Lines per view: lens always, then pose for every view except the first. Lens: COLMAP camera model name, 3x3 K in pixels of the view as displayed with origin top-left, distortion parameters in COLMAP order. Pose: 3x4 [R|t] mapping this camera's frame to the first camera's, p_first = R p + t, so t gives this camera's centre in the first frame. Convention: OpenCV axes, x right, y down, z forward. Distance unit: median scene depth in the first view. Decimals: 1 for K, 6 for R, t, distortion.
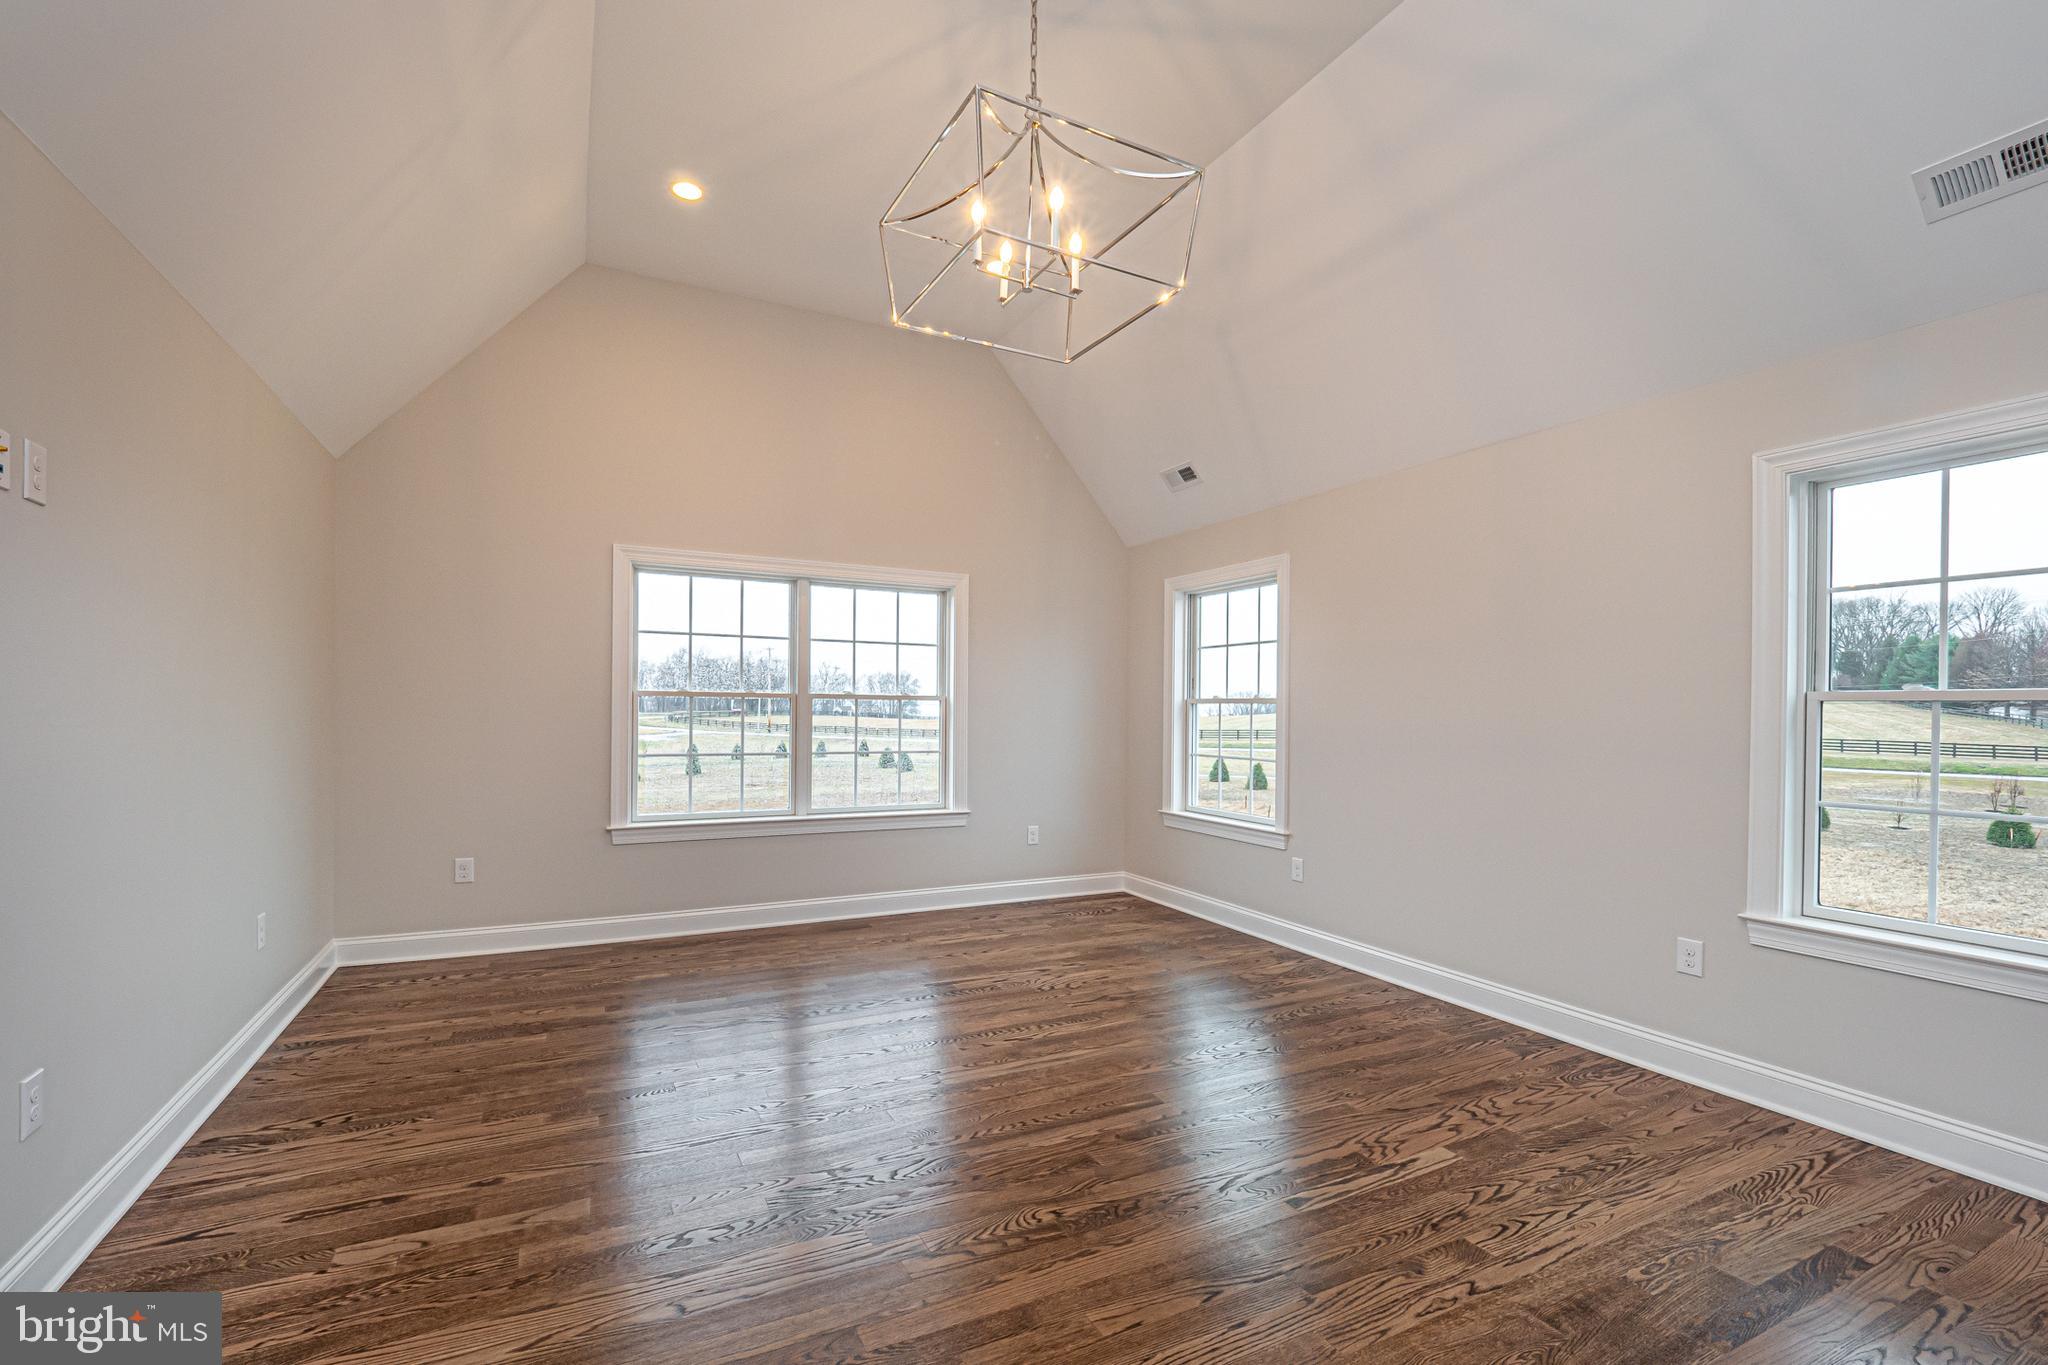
lens RADIAL K [[872.7, 0, 1021.6], [0, 872.7, 698.9], [0, 0, 1]] dist [0.004219, -0.003726]
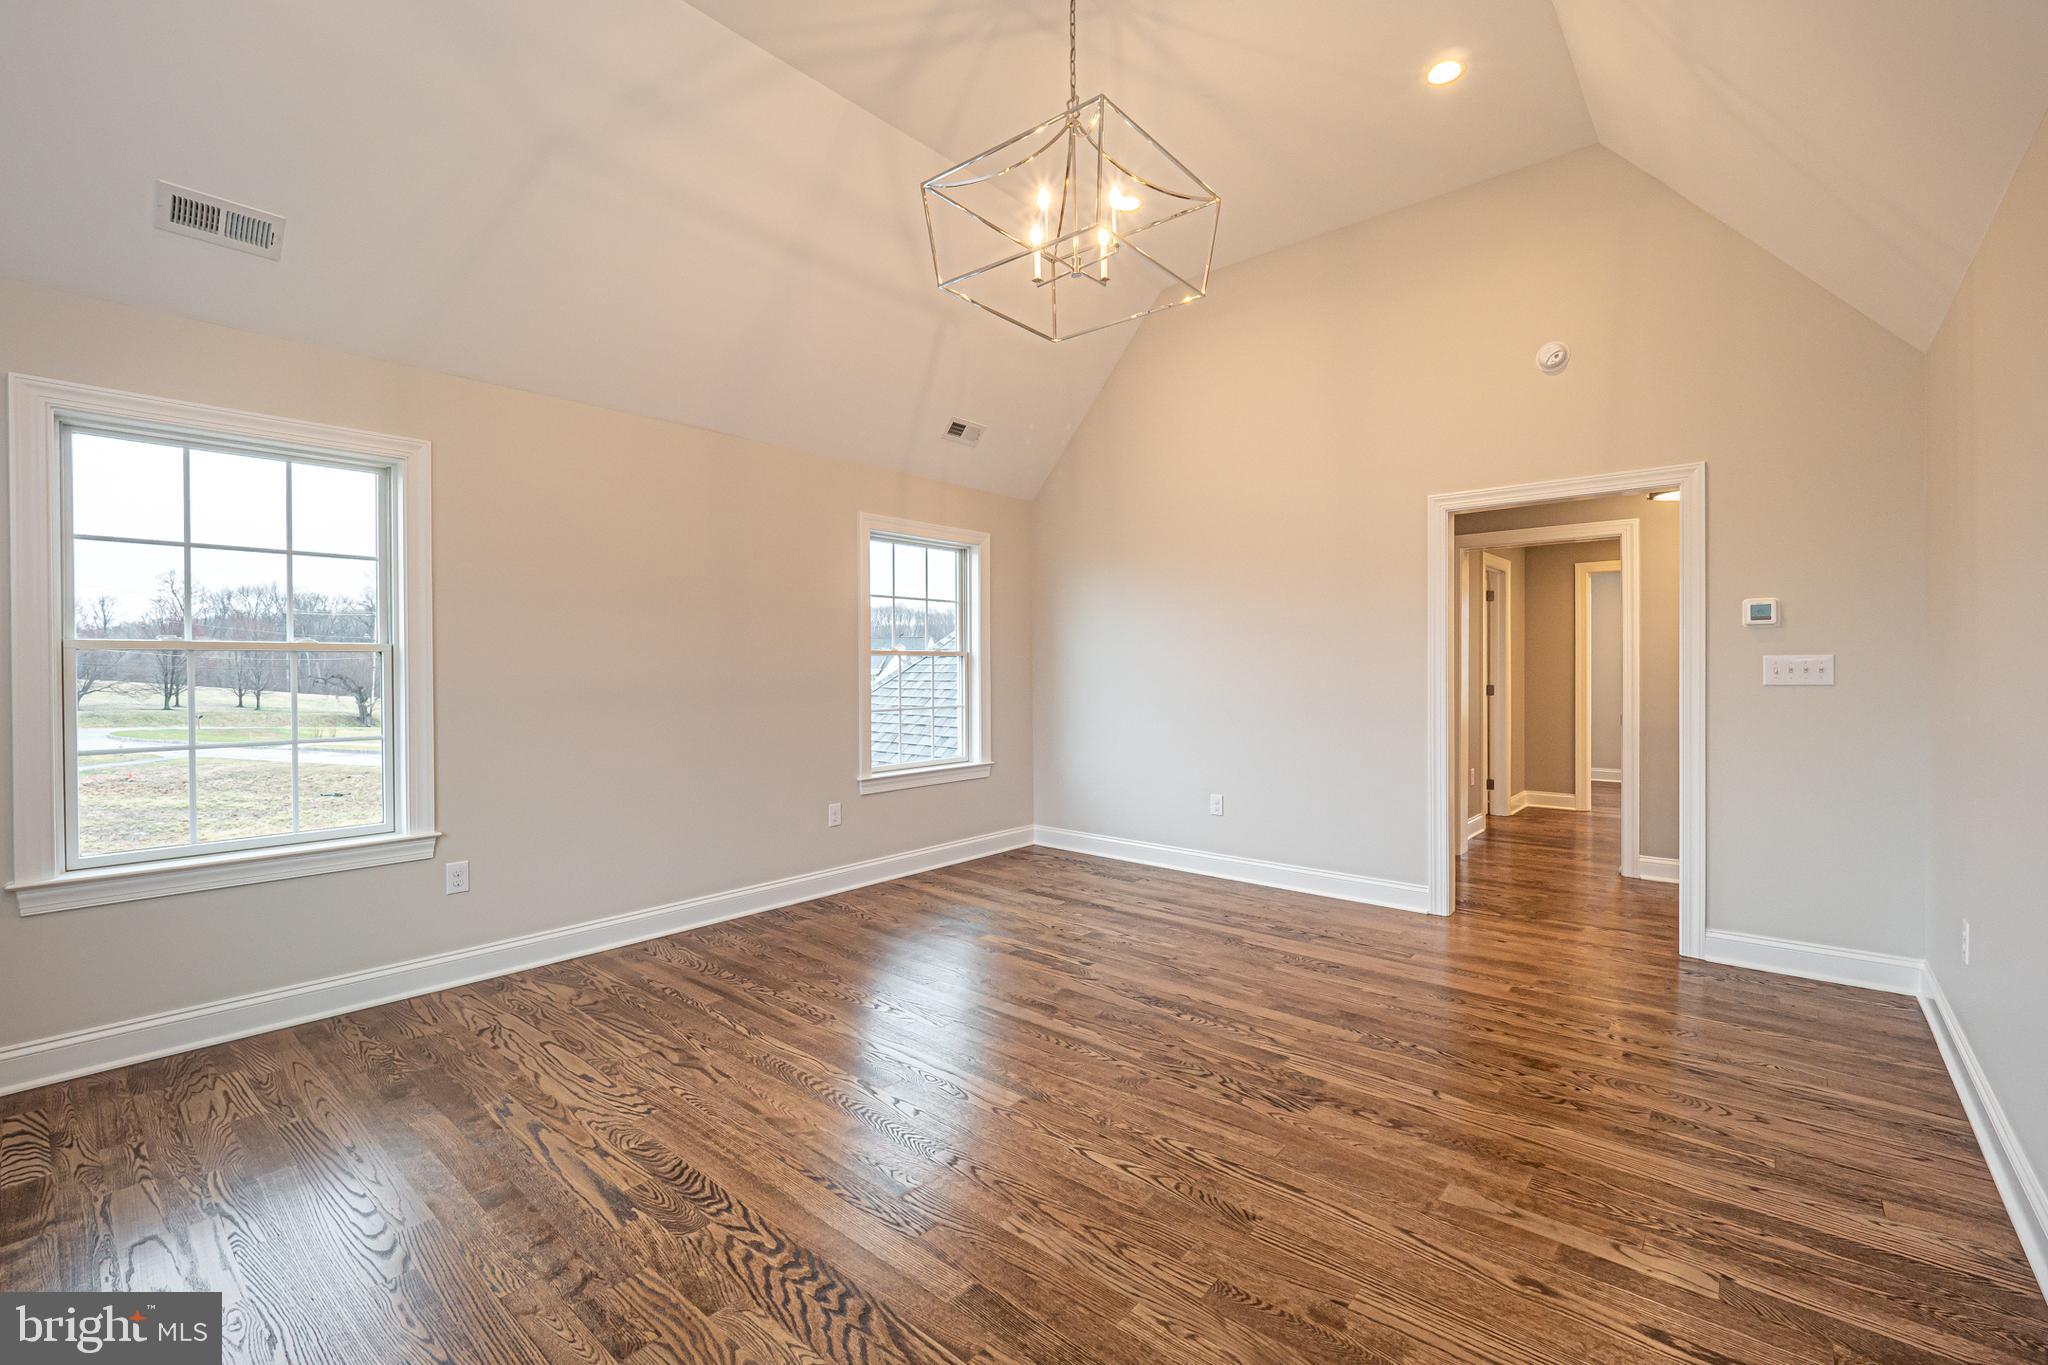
lens RADIAL K [[872.7, 0, 1057.4], [0, 872.7, 678.7], [0, 0, 1]] dist [0.004219, -0.003726]
pose [[-0.391150, -0.024257, 0.920007, -1.022219], [-0.011026, 0.999704, 0.021670, 0.012466], [-0.920261, -0.001668, -0.391302, 1.513847]]
